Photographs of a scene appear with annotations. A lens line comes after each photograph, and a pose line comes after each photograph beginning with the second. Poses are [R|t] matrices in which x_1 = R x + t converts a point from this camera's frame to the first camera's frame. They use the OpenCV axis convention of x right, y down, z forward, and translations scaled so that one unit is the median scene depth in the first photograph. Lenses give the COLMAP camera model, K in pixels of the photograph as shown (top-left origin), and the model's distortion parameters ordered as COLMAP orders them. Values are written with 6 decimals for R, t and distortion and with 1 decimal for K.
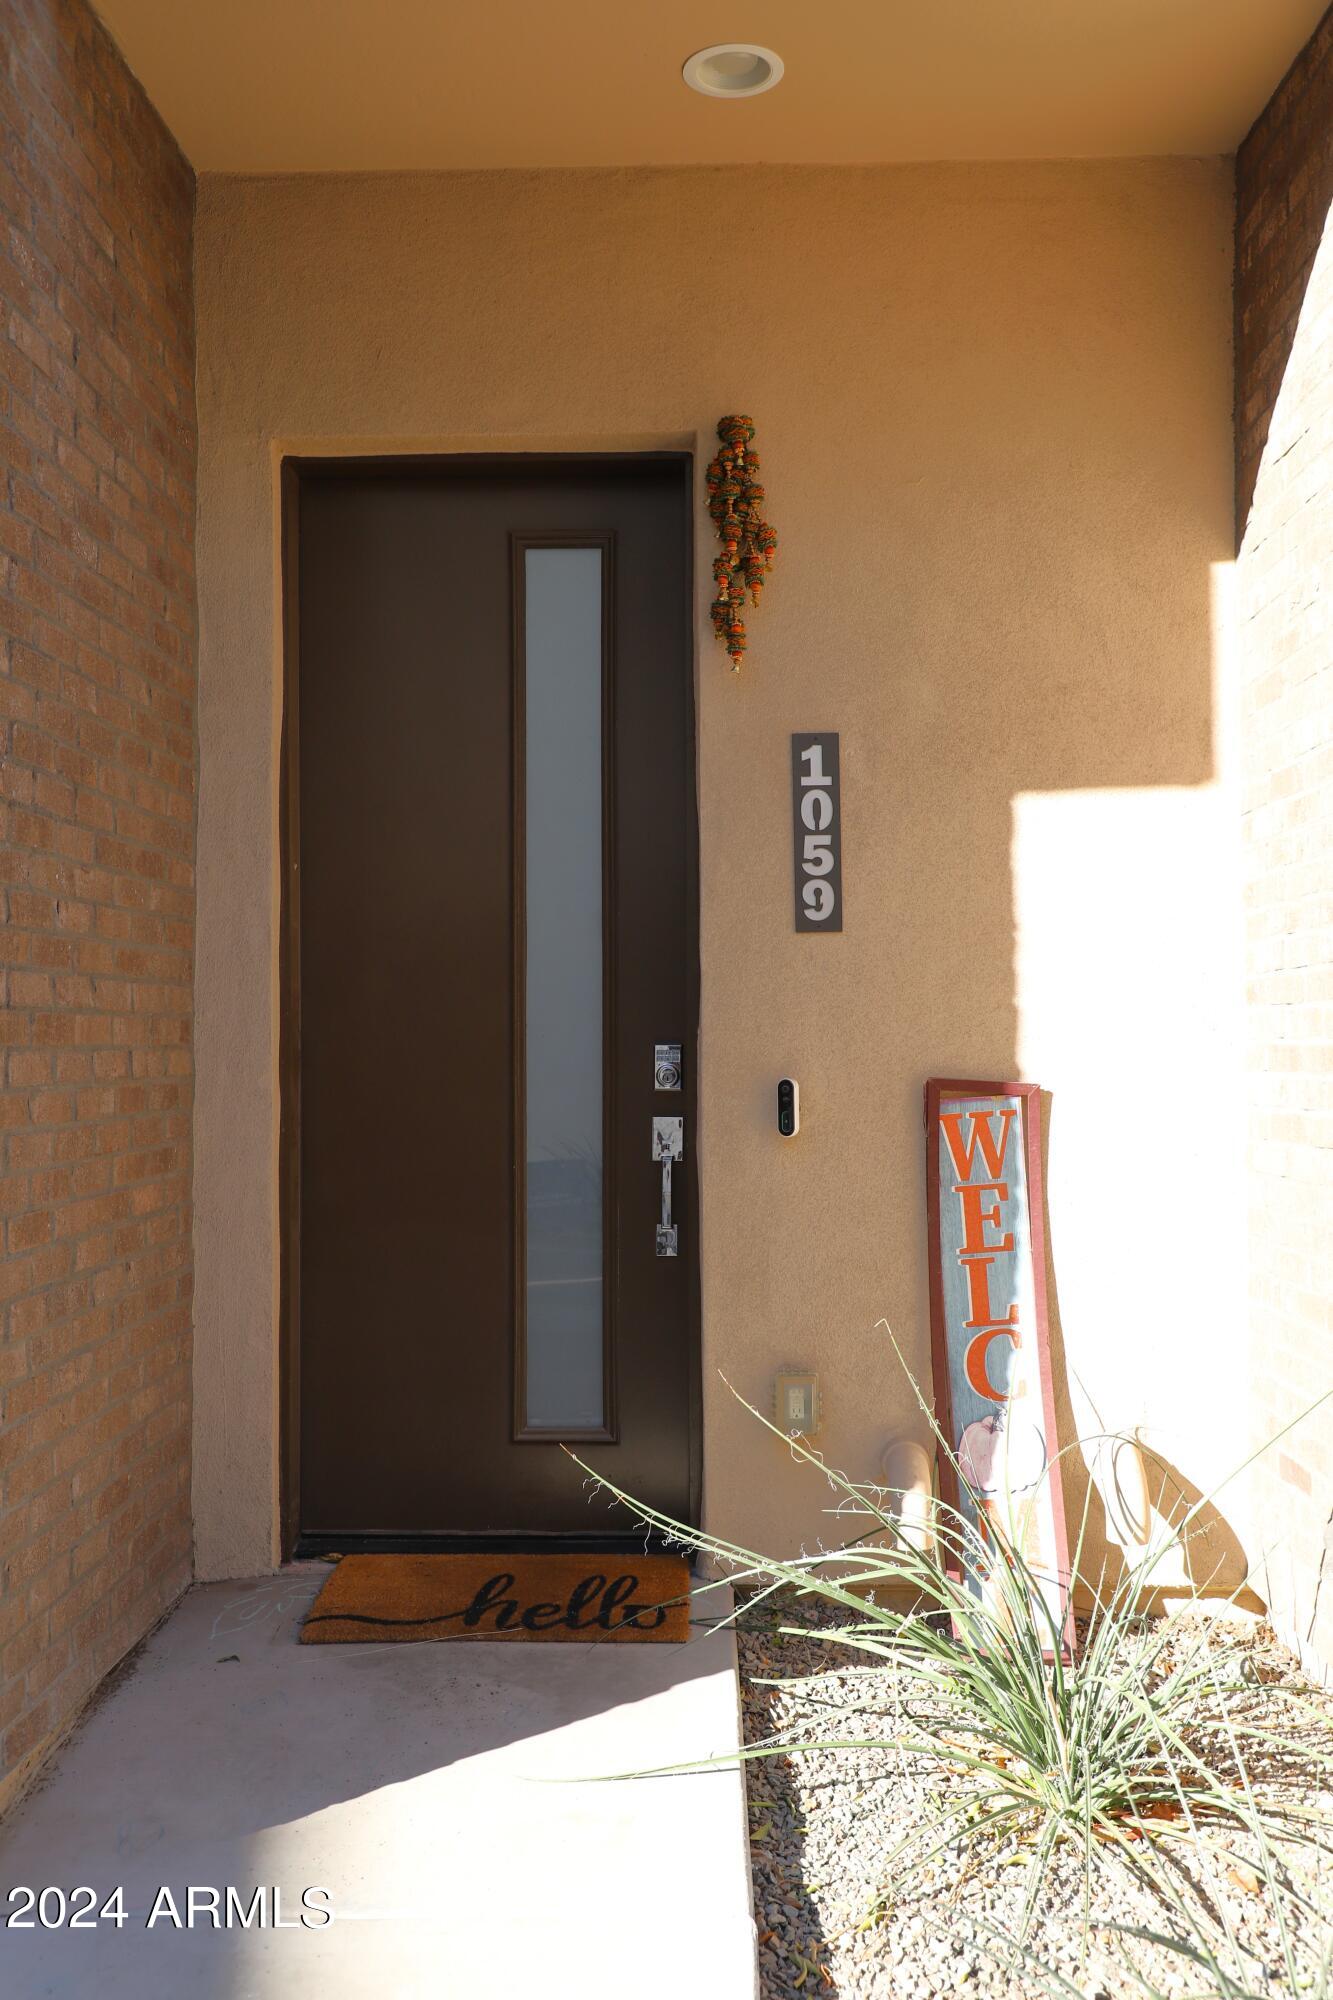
lens RADIAL K [[1765.4, 0, 666.5], [0, 1765.4, 1000.0], [0, 0, 1]] dist [0.000596, 0.000290]
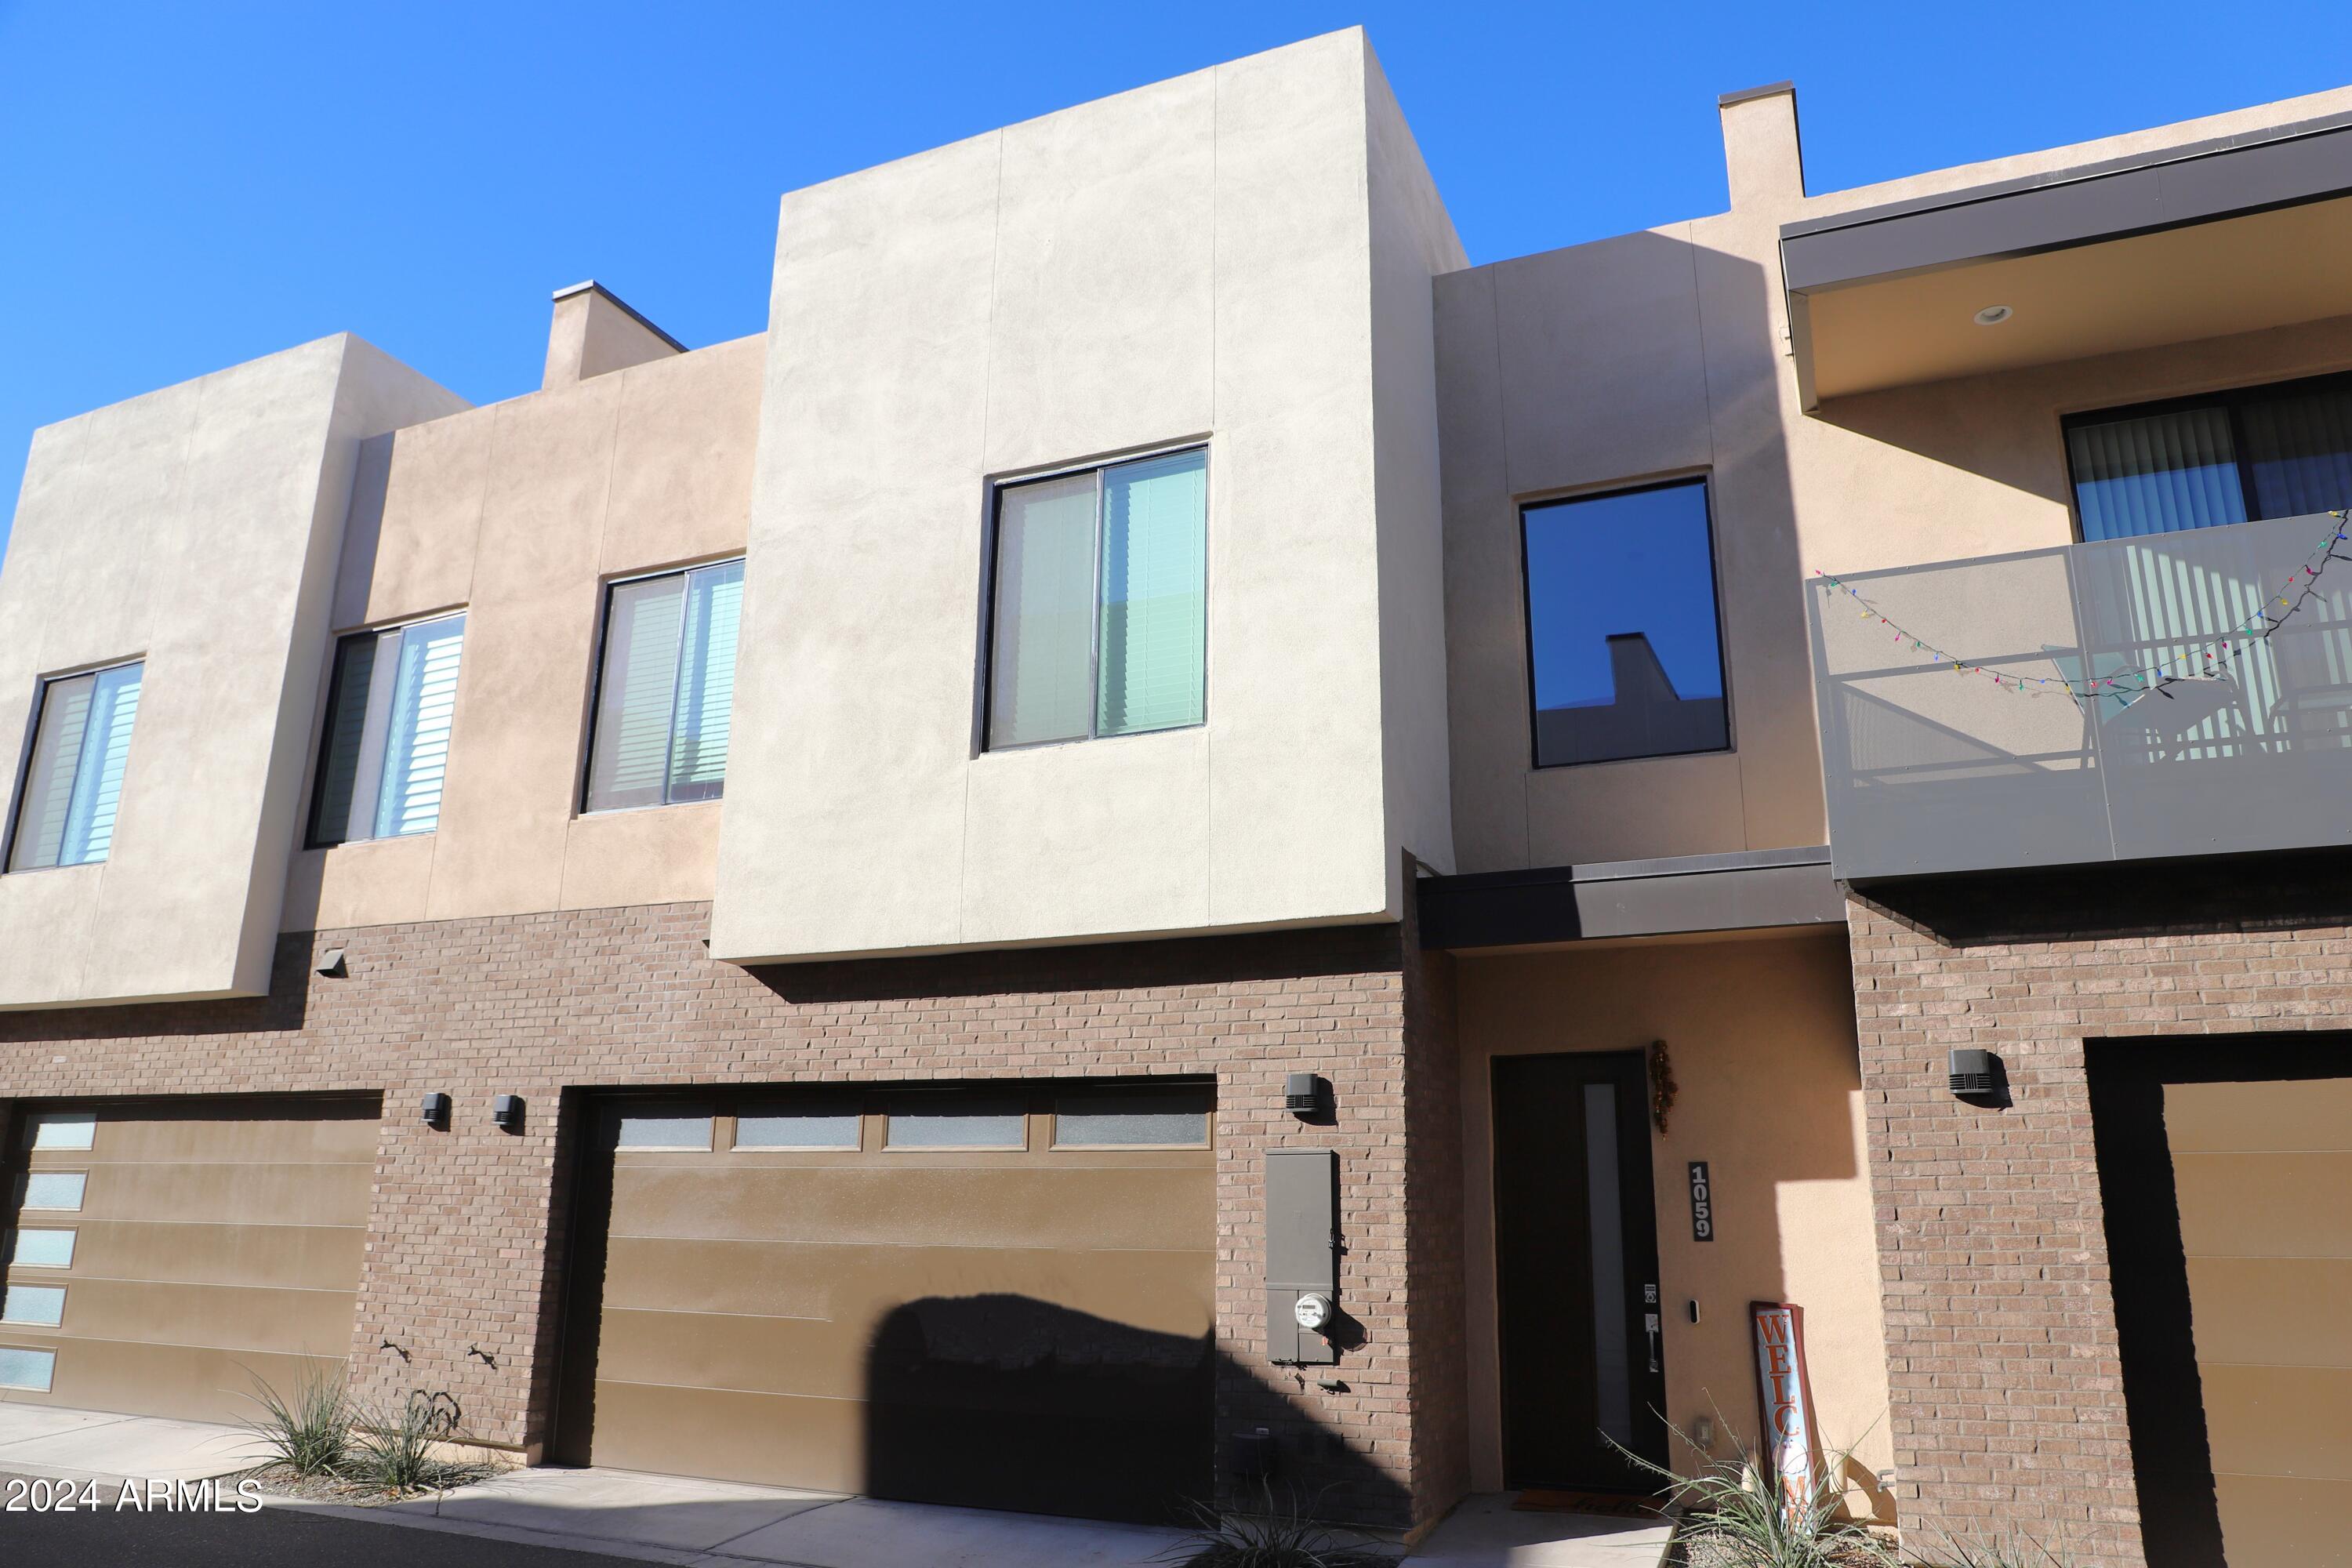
lens RADIAL K [[1595.4, 0, 1175.0], [0, 1595.4, 790.9], [0, 0, 1]] dist [-0.073944, 0.037377]
pose [[0.928383, -0.083864, -0.362039, 0.257463], [-0.008965, 0.968867, -0.247419, -0.099699], [0.371517, 0.232945, 0.898728, -1.504994]]
